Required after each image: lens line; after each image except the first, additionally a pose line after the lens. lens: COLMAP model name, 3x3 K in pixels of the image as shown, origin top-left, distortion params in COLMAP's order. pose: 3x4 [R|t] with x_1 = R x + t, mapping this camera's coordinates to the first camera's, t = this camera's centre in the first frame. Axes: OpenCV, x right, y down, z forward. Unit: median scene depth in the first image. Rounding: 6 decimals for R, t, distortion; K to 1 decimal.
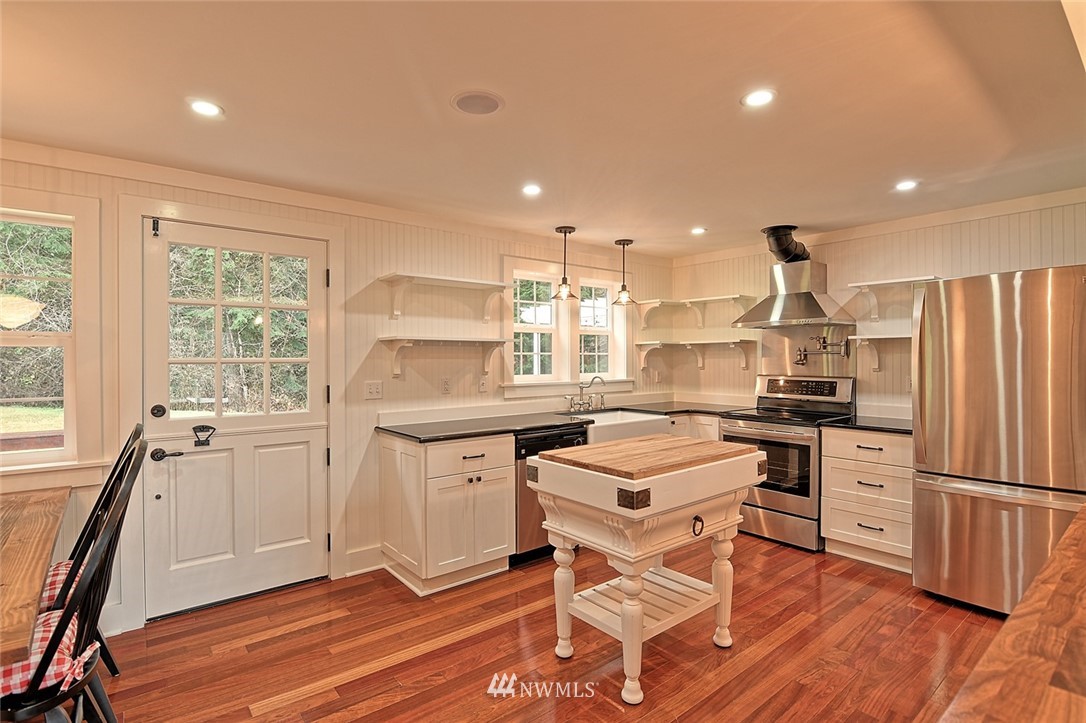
lens RADIAL K [[526.1, 0, 539.5], [0, 526.1, 361.2], [0, 0, 1]] dist [-0.004039, -0.011695]
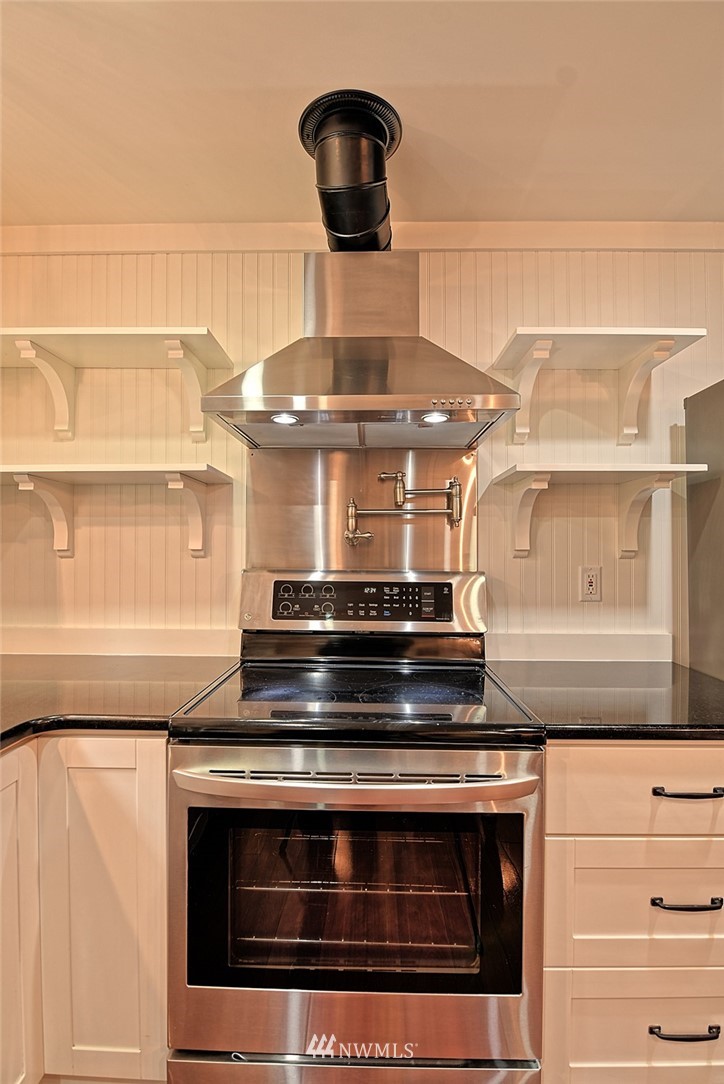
lens RADIAL K [[525.2, 0, 361.2], [0, 525.2, 545.4], [0, 0, 1]] dist [-0.004039, -0.011695]
pose [[0.640028, 0.011081, 0.768271, 0.212244], [-0.001694, 0.999914, -0.013011, 0.015219], [-0.768349, 0.007026, 0.639992, 0.794380]]
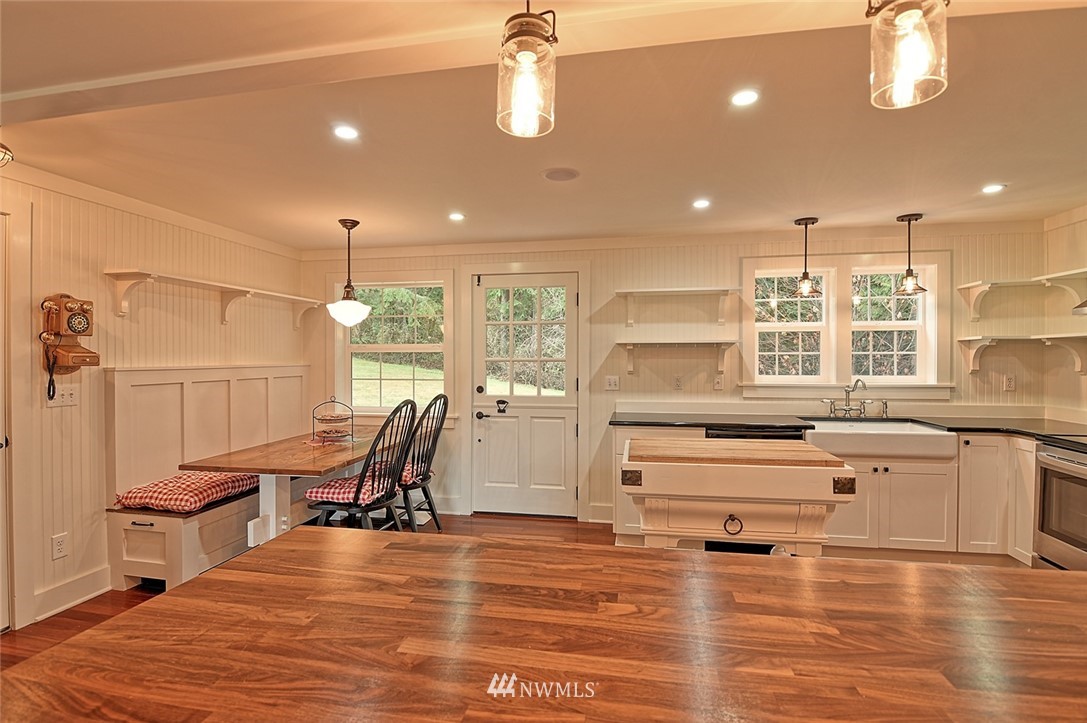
lens RADIAL K [[526.6, 0, 539.9], [0, 526.6, 361.2], [0, 0, 1]] dist [-0.004039, -0.011695]
pose [[0.648676, 0.006896, -0.761033, 0.456309], [-0.003976, 0.999976, 0.005672, -0.004063], [0.761054, -0.000653, 0.648688, 0.031598]]
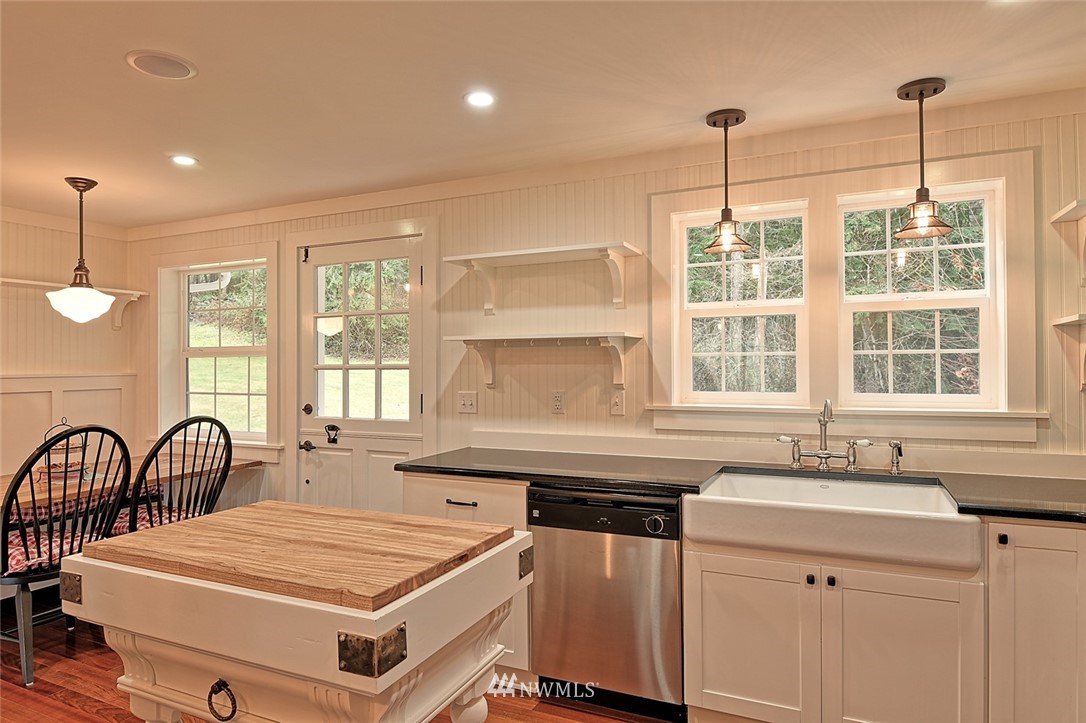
lens RADIAL K [[643.4, 0, 541.3], [0, 643.4, 359.7], [0, 0, 1]] dist [0.003167, -0.017425]
pose [[0.443107, -0.006637, -0.896444, 0.542265], [0.000767, 0.999975, -0.007025, -0.004291], [0.896469, 0.002426, 0.443101, 0.550740]]
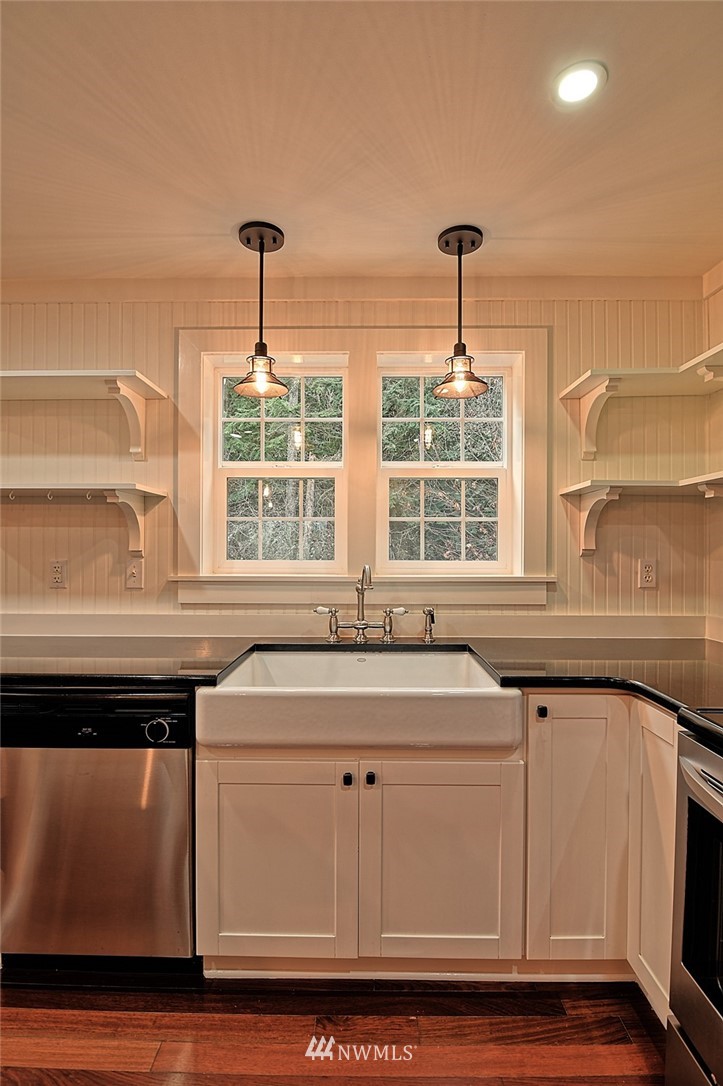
lens RADIAL K [[526.1, 0, 360.7], [0, 526.1, 546.4], [0, 0, 1]] dist [-0.004039, -0.011695]
pose [[0.773601, 0.003870, -0.633662, 0.399761], [-0.008699, 0.999952, -0.004513, 0.015205], [0.633614, 0.009004, 0.773597, 0.709599]]
